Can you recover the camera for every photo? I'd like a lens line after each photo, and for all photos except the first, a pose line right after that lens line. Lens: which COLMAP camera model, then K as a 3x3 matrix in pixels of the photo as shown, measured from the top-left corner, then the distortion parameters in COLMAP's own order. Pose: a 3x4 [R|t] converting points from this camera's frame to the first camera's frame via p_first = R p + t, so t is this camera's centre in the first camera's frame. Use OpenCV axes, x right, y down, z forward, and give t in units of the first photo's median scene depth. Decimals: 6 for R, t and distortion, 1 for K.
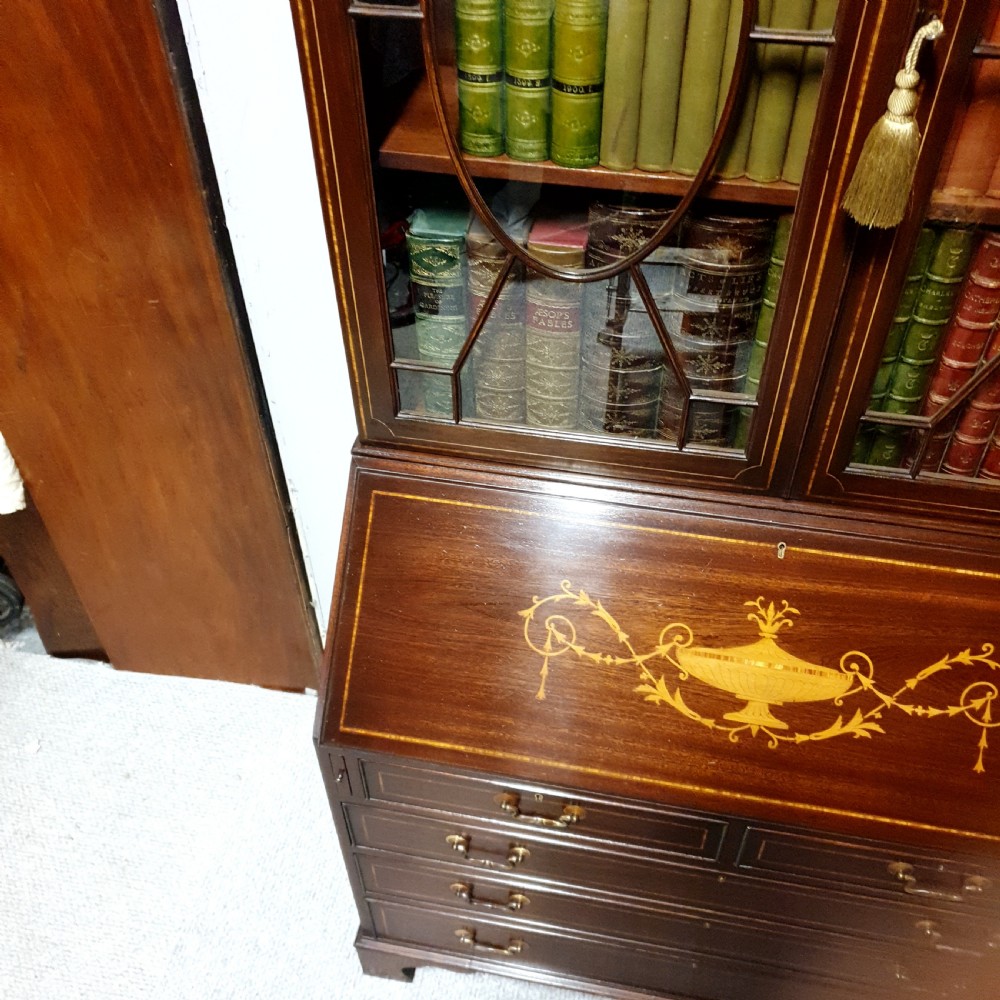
lens RADIAL K [[1027.8, 0, 500.0], [0, 1027.8, 500.0], [0, 0, 1]] dist [0.017447, -0.021927]
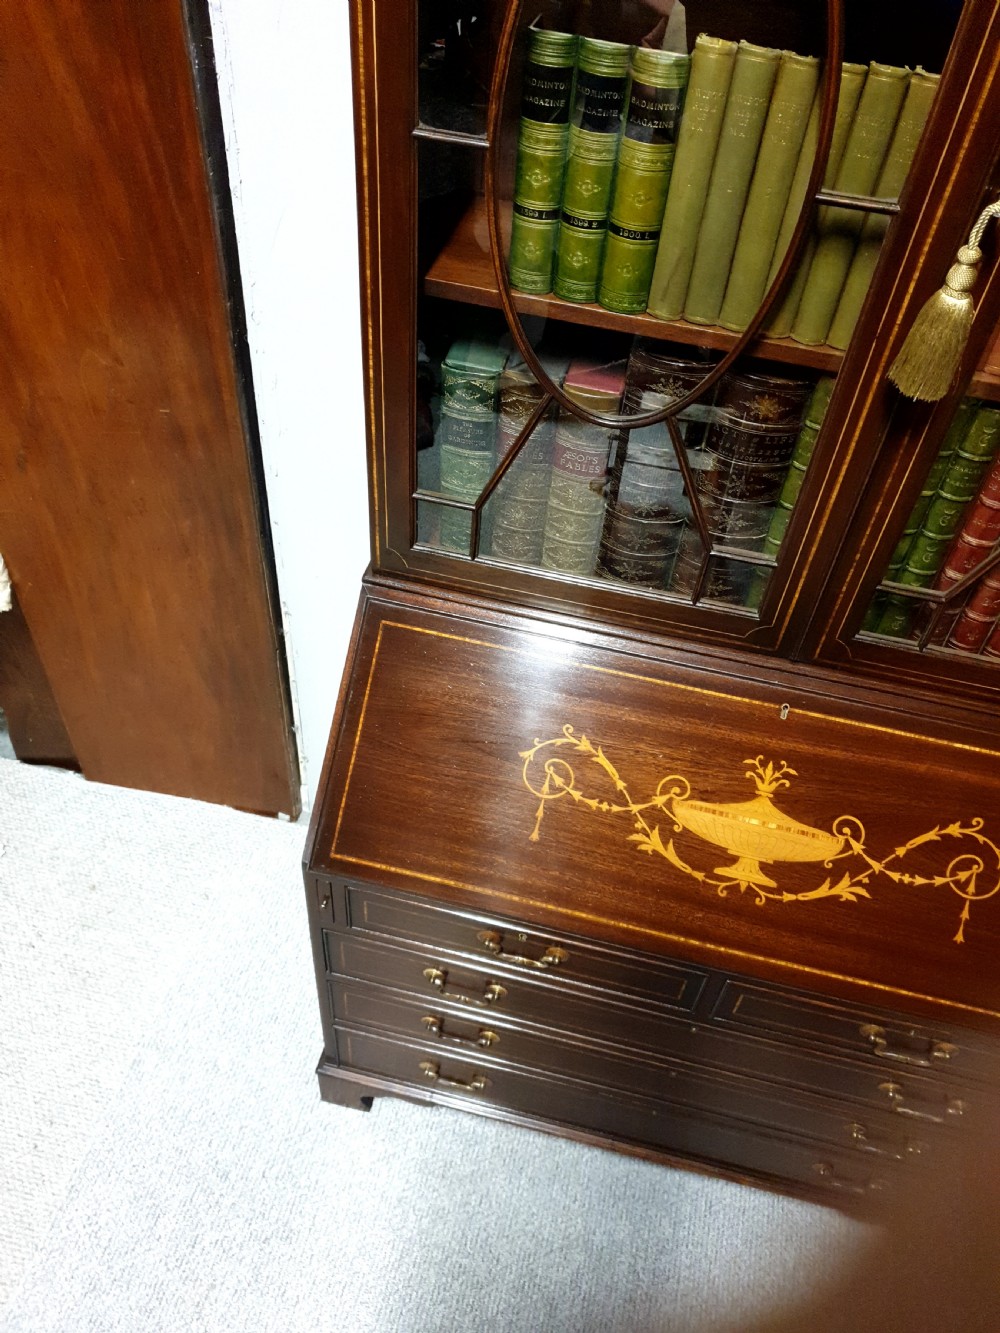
lens RADIAL K [[1031.4, 0, 497.6], [0, 1031.4, 662.9], [0, 0, 1]] dist [0.011690, -0.004007]
pose [[0.996265, 0.078661, 0.035612, -0.047107], [-0.079383, 0.996657, 0.019324, 0.004140], [-0.033973, -0.022079, 0.999179, -0.002350]]
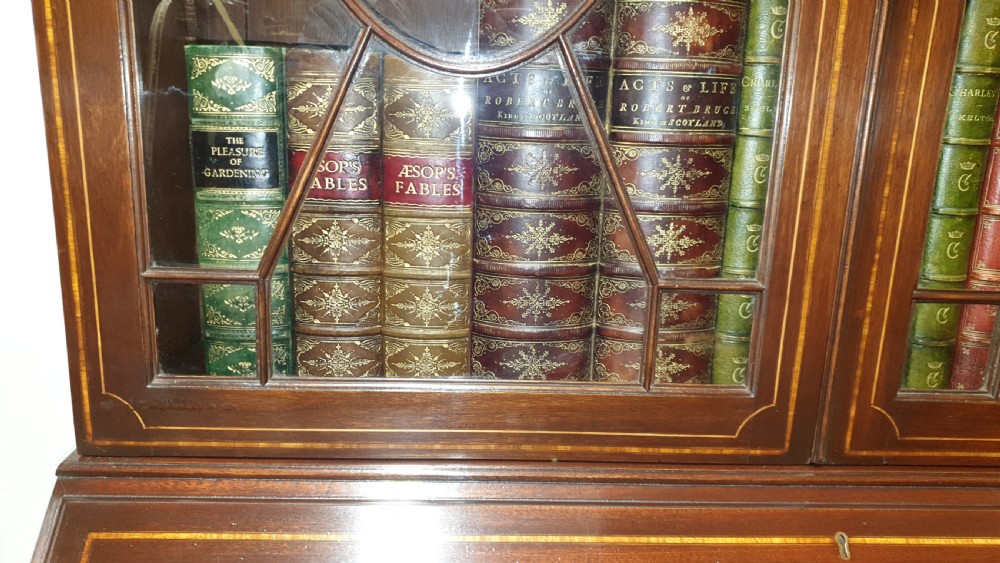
lens RADIAL K [[775.7, 0, 500.0], [0, 775.7, 281.5], [0, 0, 1]] dist [0.006455, 0.000329]
pose [[0.965490, -0.004438, 0.260402, -0.028164], [0.141416, 0.848550, -0.509867, 0.117853], [-0.218702, 0.529096, 0.819894, 0.604936]]
